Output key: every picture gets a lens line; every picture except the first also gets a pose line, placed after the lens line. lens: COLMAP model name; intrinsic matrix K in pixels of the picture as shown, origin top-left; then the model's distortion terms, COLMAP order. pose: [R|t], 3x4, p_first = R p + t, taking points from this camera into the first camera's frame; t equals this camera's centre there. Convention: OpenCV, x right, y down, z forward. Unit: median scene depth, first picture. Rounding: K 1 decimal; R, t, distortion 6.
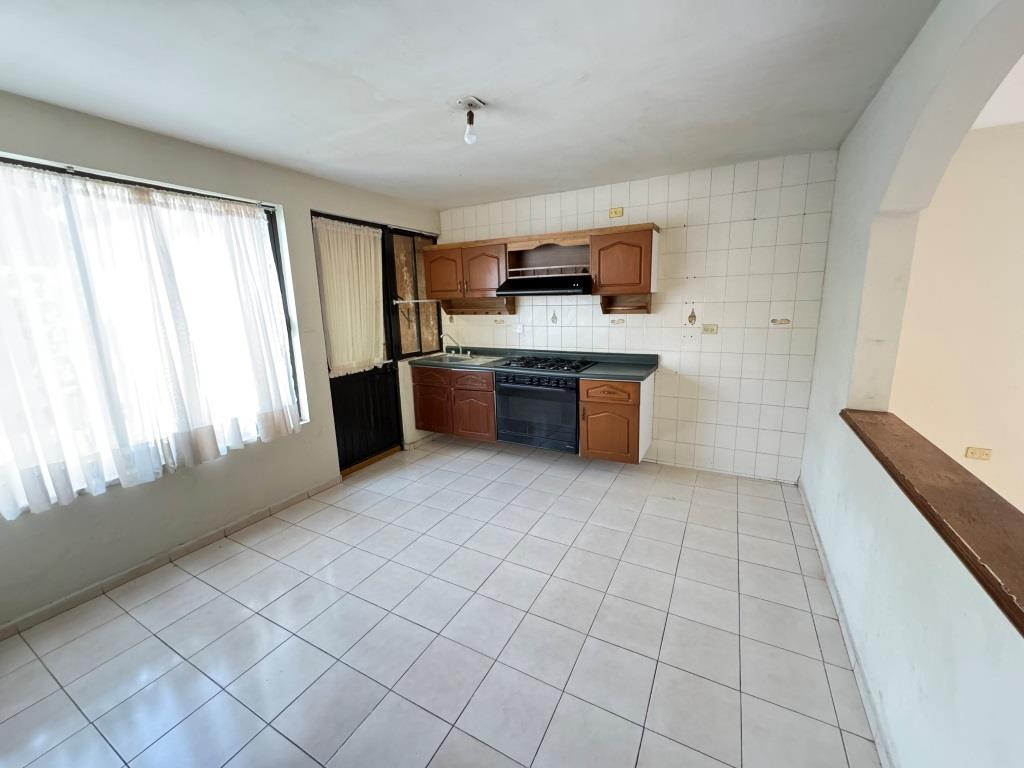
lens RADIAL K [[407.4, 0, 513.5], [0, 407.4, 379.2], [0, 0, 1]] dist [-0.002196, 0.000001]
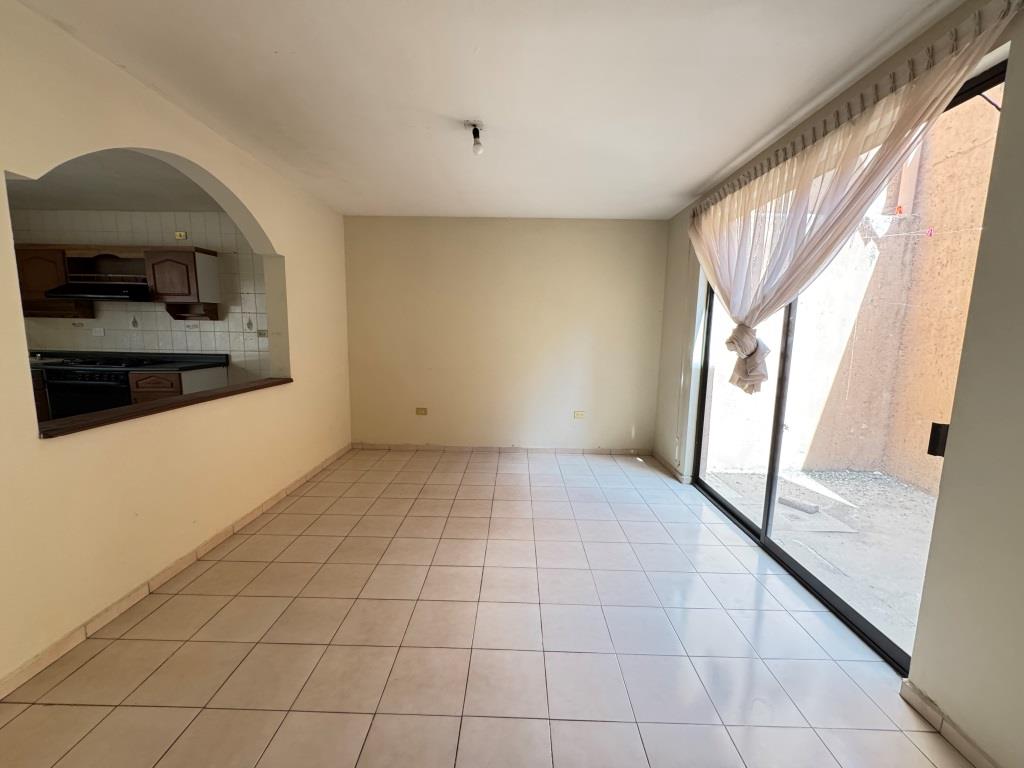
lens RADIAL K [[408.0, 0, 511.3], [0, 408.0, 382.3], [0, 0, 1]] dist [-0.001257, 0.000110]
pose [[0.883028, -0.024377, 0.468687, 0.513697], [0.049432, 0.997926, -0.041229, 0.113986], [-0.466710, 0.059574, 0.882402, -0.464580]]
